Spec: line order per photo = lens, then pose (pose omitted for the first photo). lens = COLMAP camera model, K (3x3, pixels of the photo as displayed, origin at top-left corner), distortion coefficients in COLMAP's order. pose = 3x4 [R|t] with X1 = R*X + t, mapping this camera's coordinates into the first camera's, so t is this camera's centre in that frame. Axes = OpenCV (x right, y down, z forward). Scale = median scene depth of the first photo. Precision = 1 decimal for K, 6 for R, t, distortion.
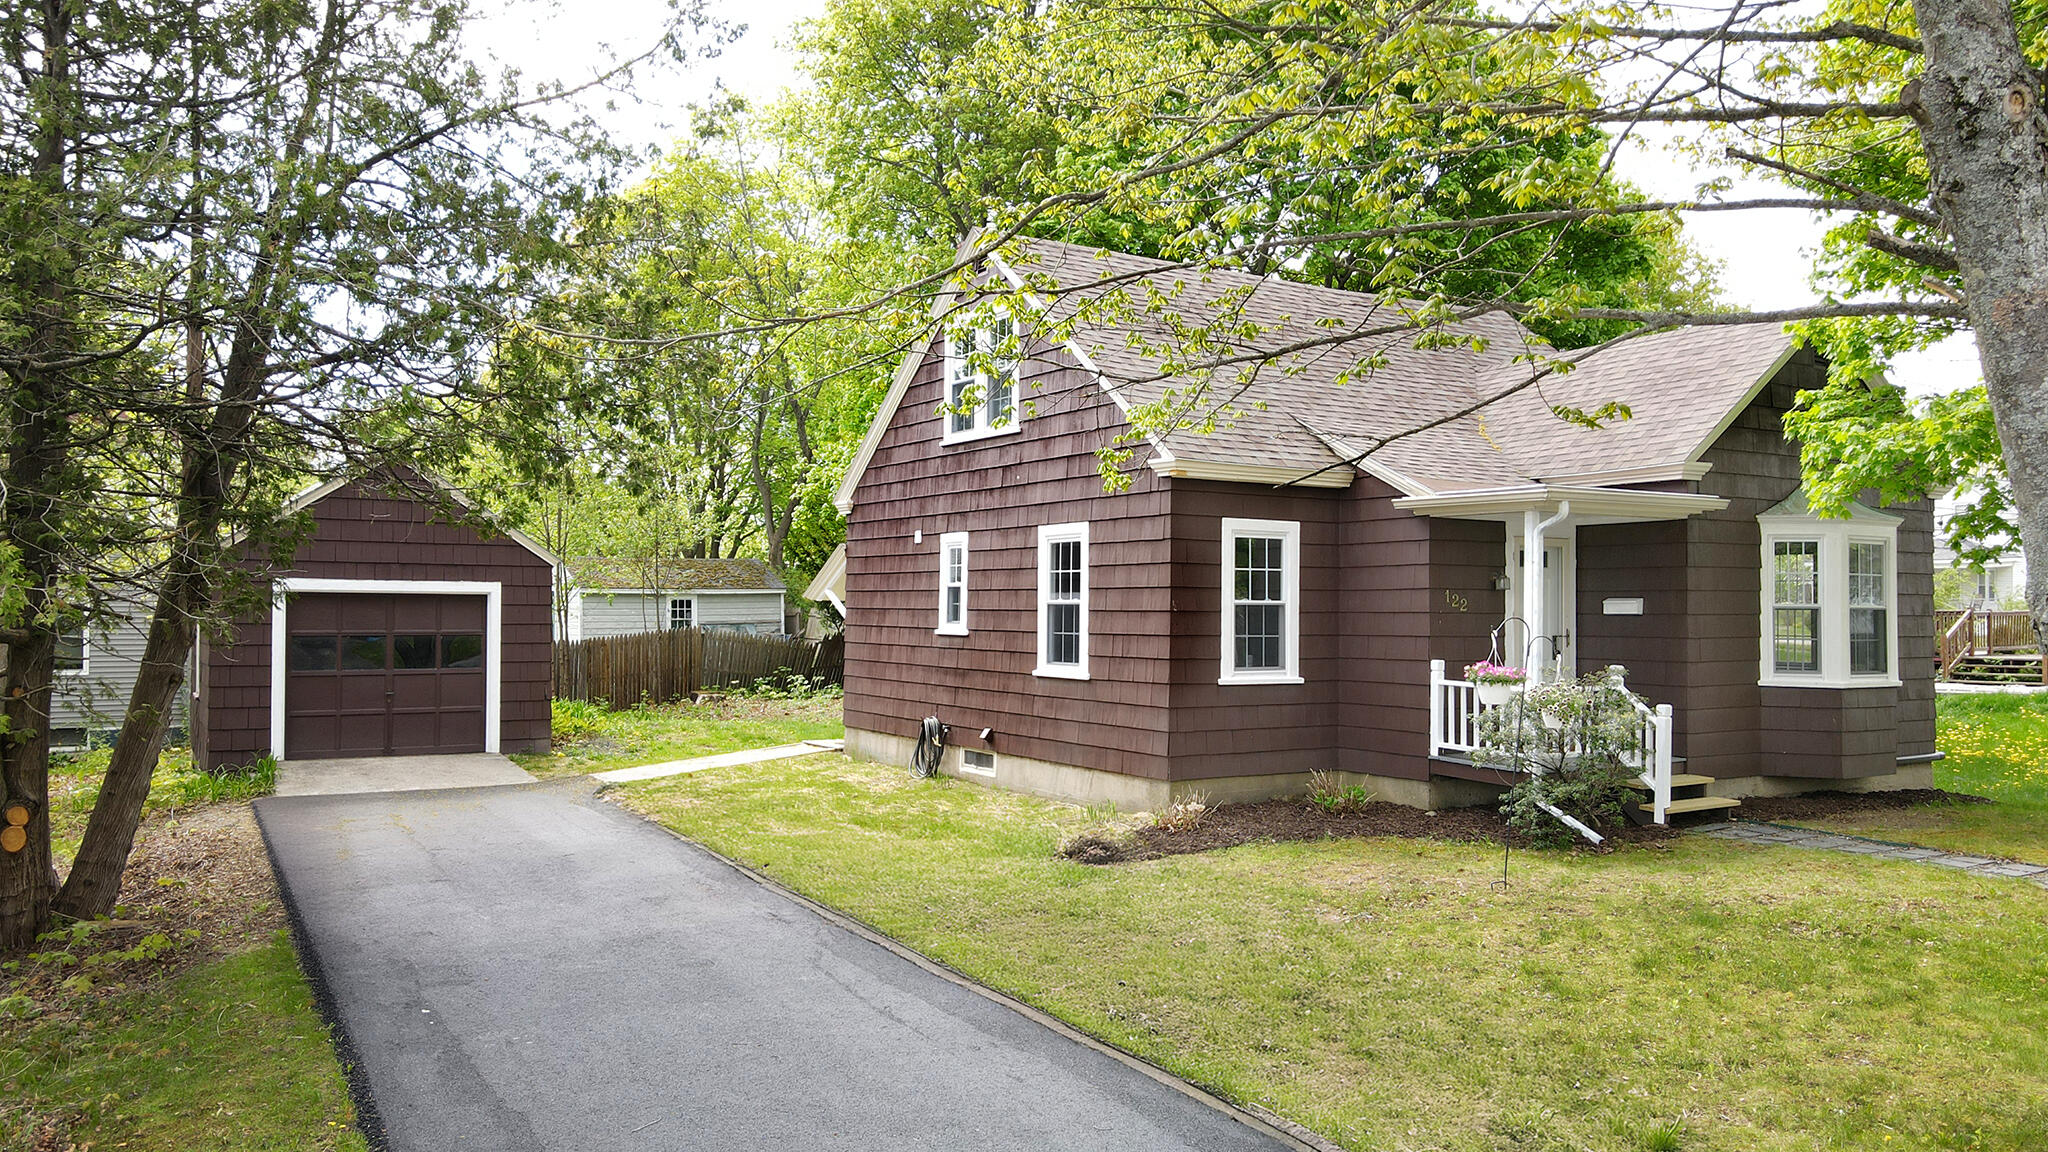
lens RADIAL K [[1491.8, 0, 1024.0], [0, 1491.8, 576.0], [0, 0, 1]] dist [-0.002838, -0.000600]
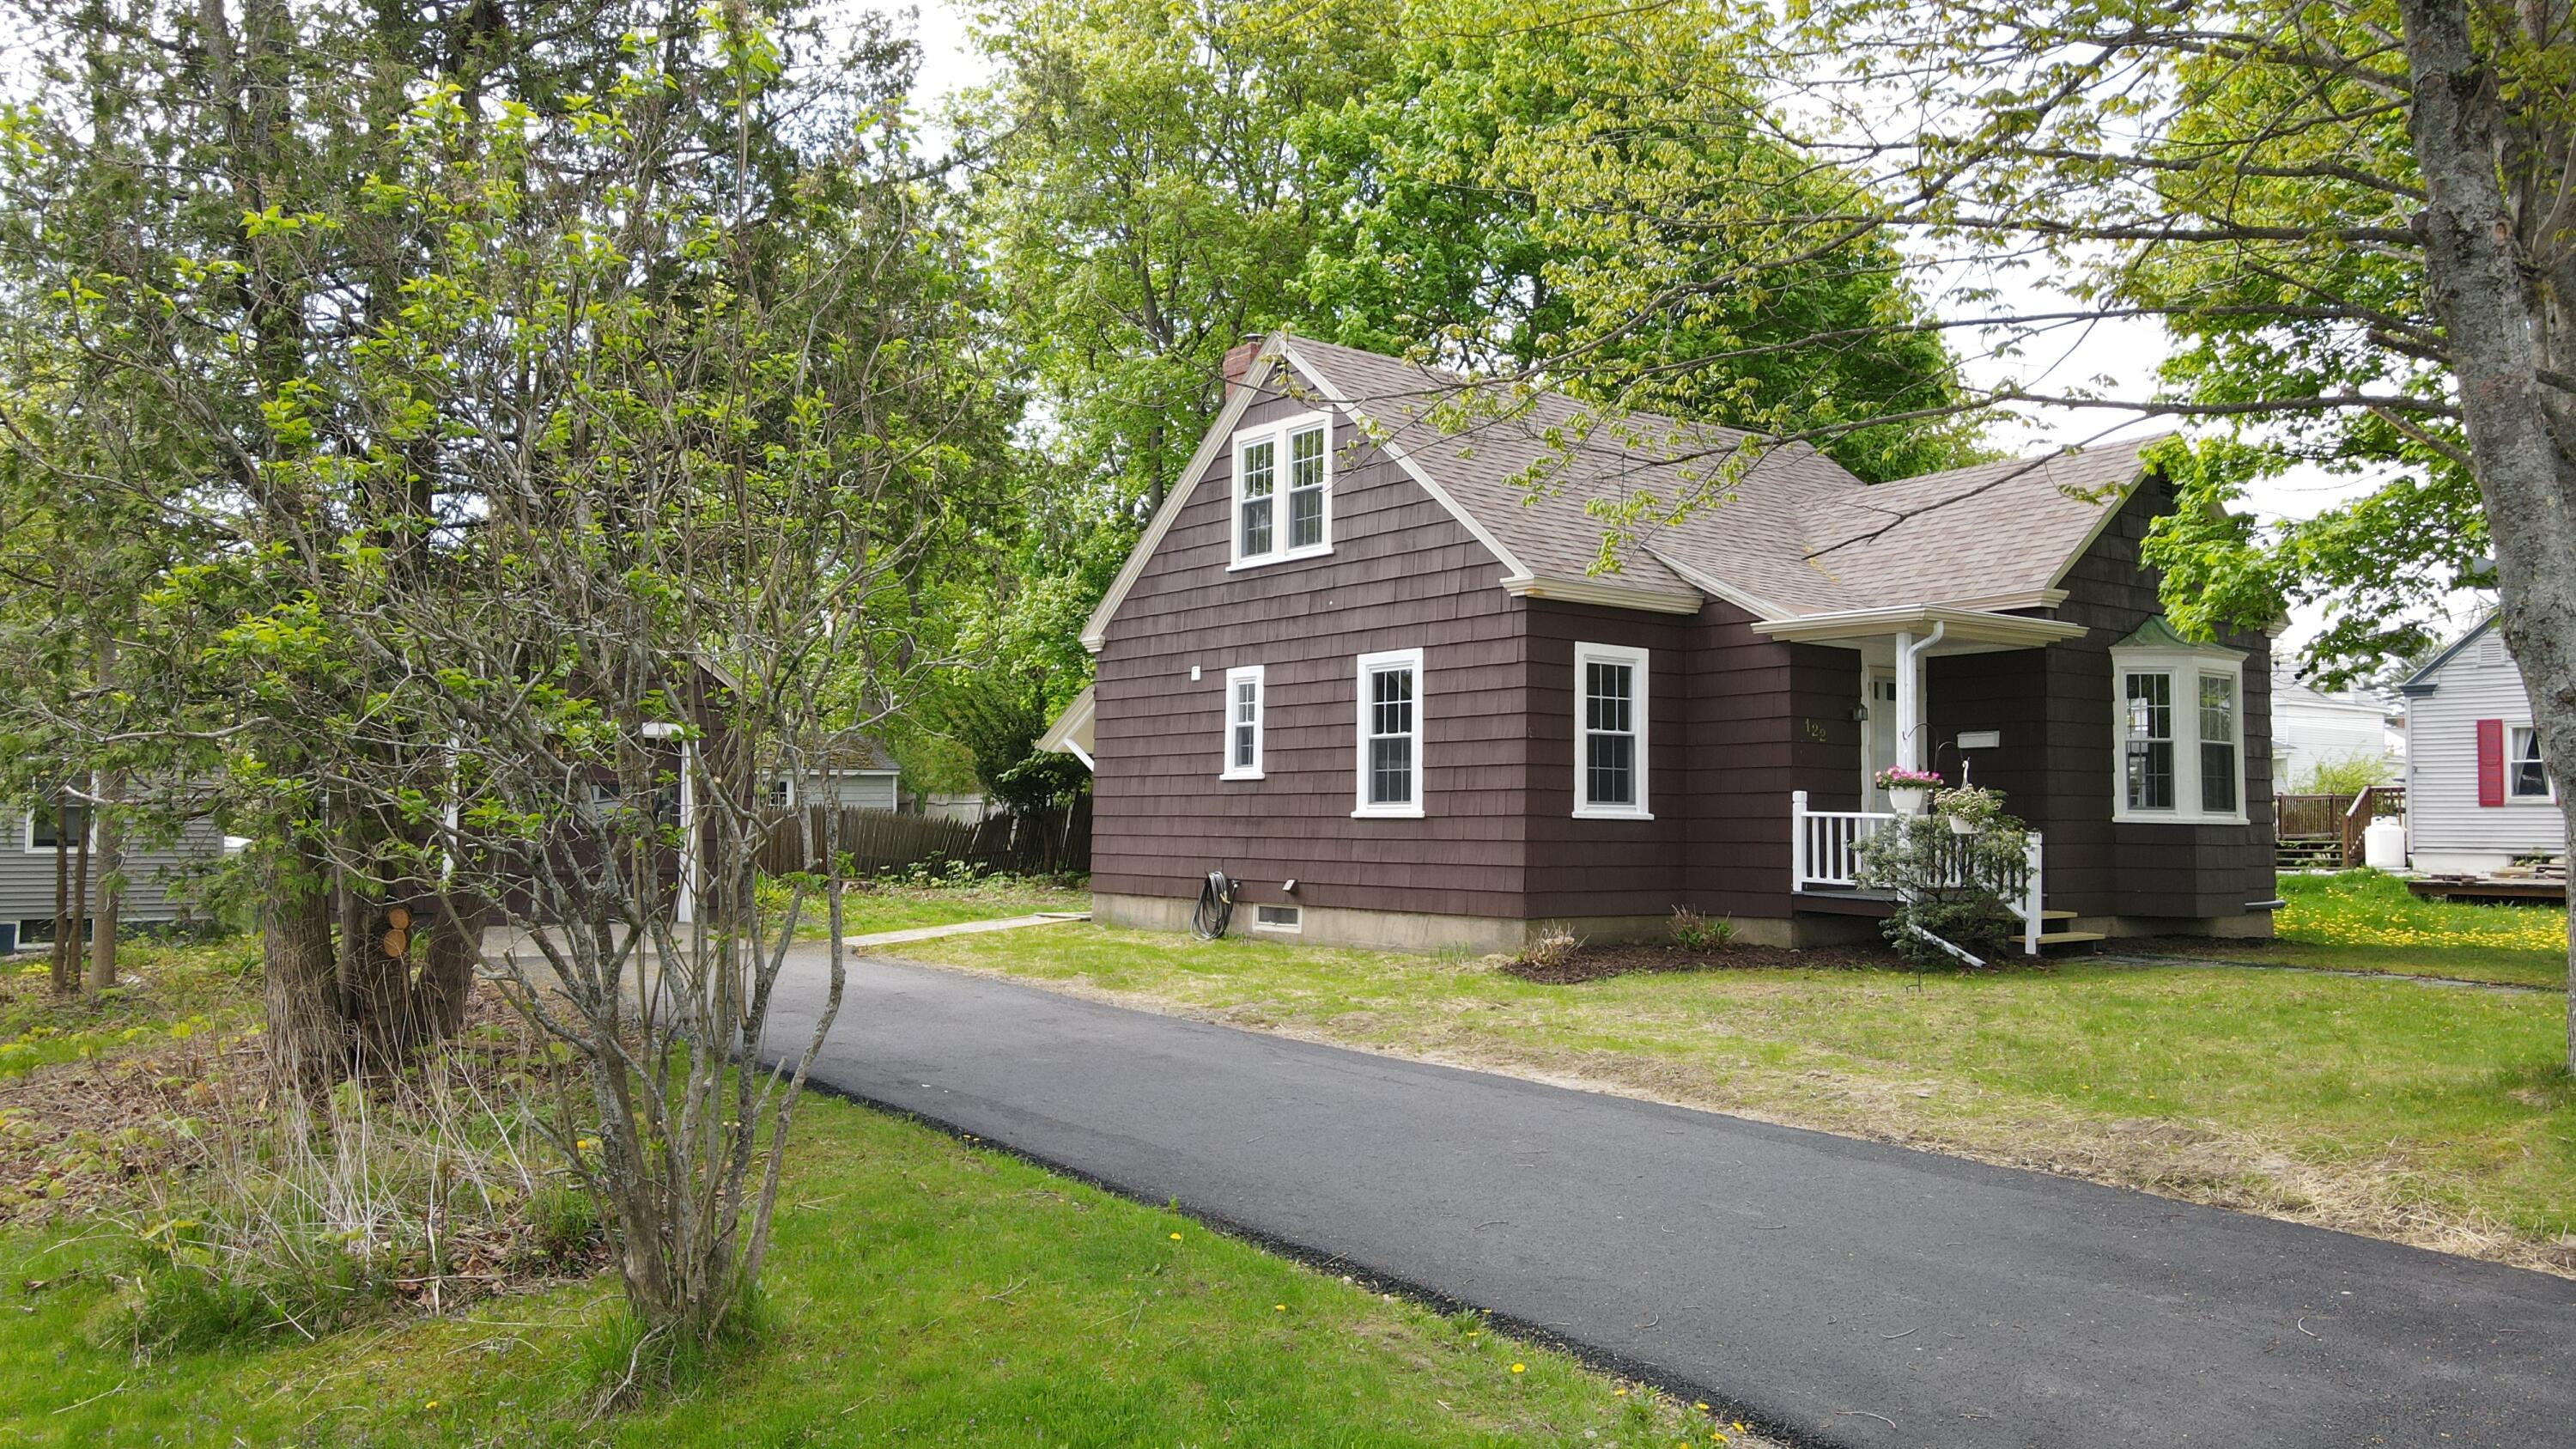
lens RADIAL K [[1876.7, 0, 1288.0], [0, 1876.7, 724.5], [0, 0, 1]] dist [-0.002838, -0.000600]
pose [[0.994272, 0.006720, 0.106670, -0.168400], [-0.003148, 0.999430, -0.033613, 0.052298], [-0.106835, 0.033084, 0.993726, -0.153575]]
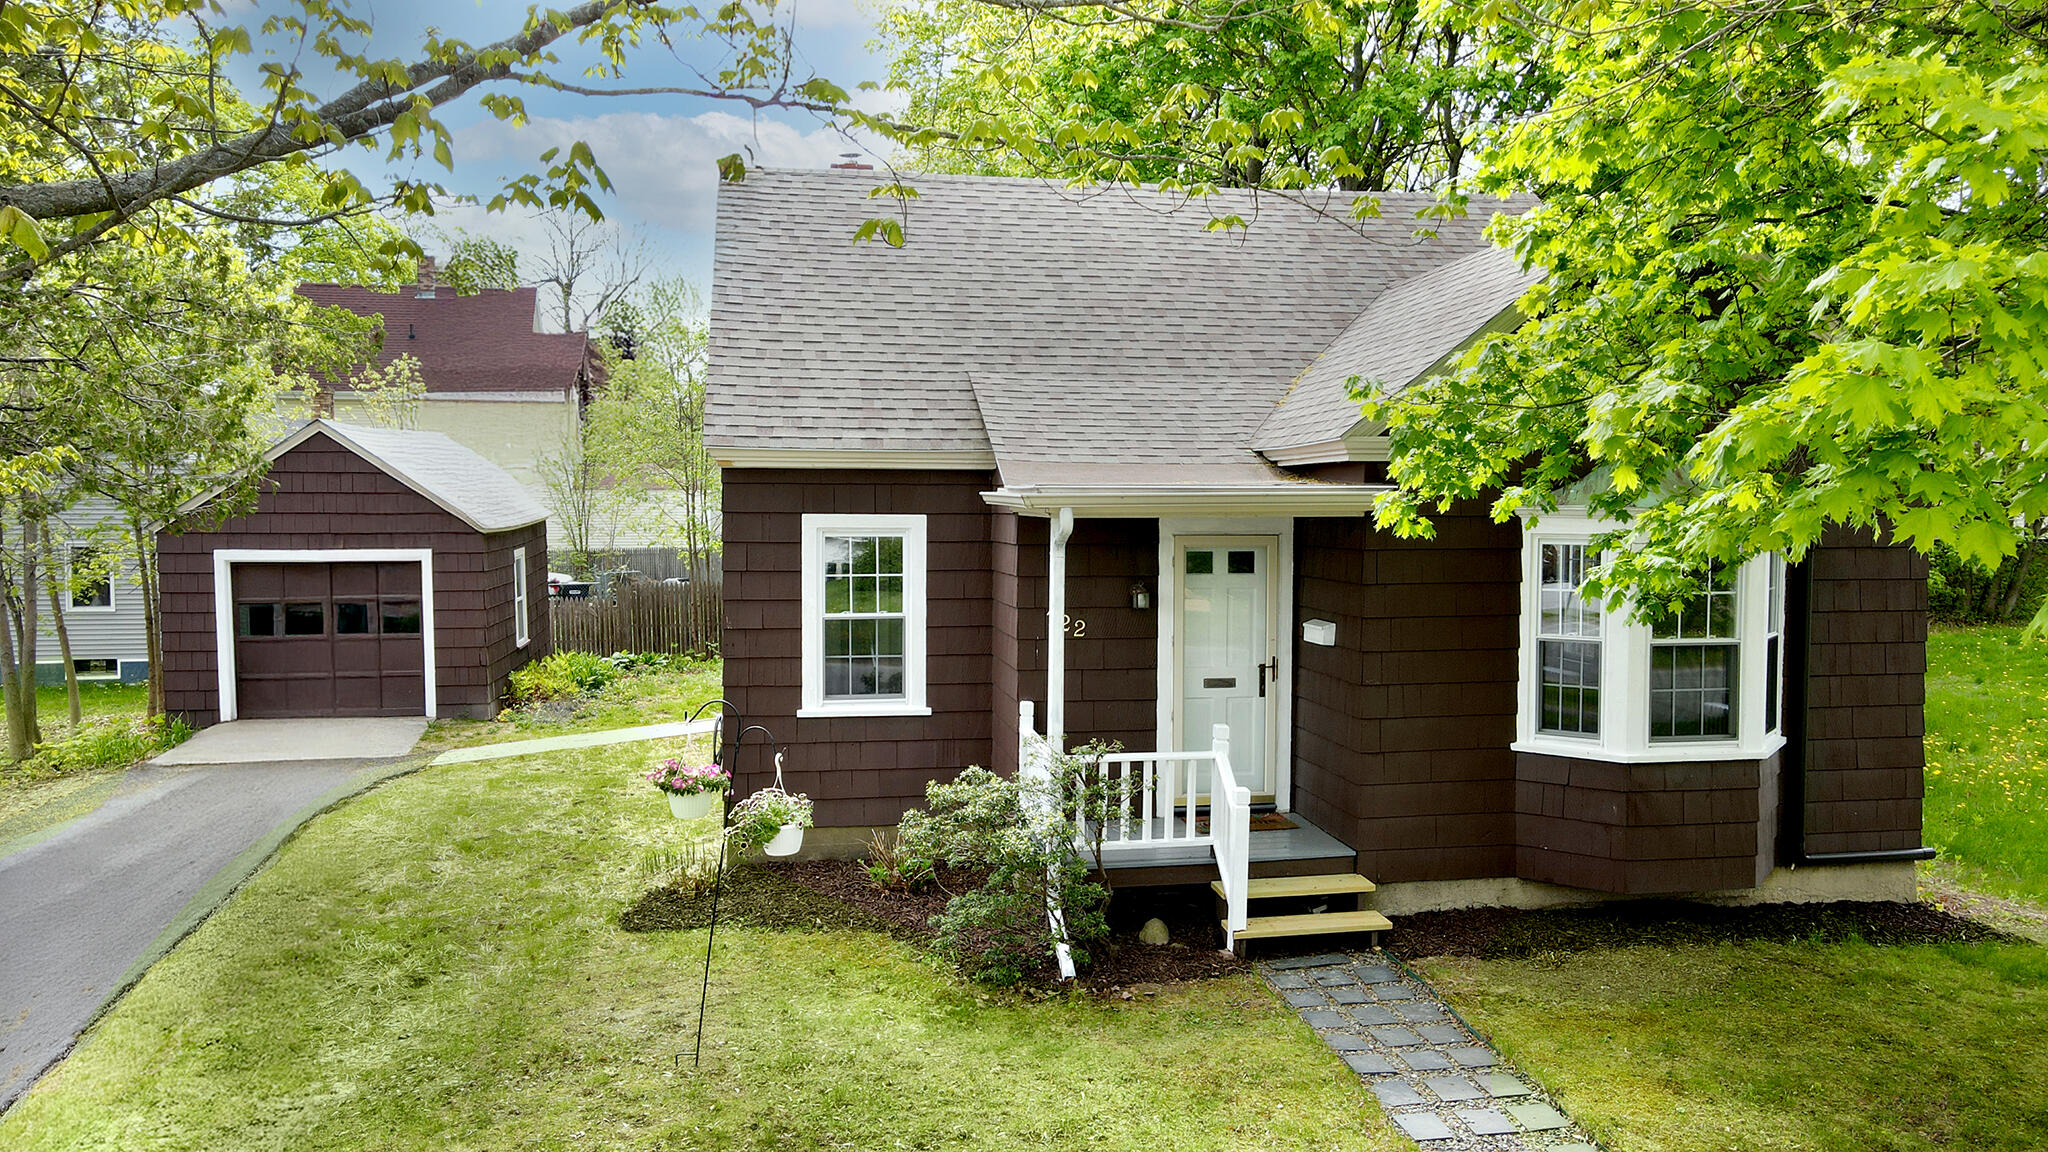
lens RADIAL K [[1517.3, 0, 1024.0], [0, 1517.3, 576.0], [0, 0, 1]] dist [0.000226, -0.000728]
pose [[0.930332, 0.013487, -0.366470, 0.534938], [0.014276, 0.997234, 0.072942, -0.062927], [0.366441, -0.073092, 0.927566, 0.257687]]
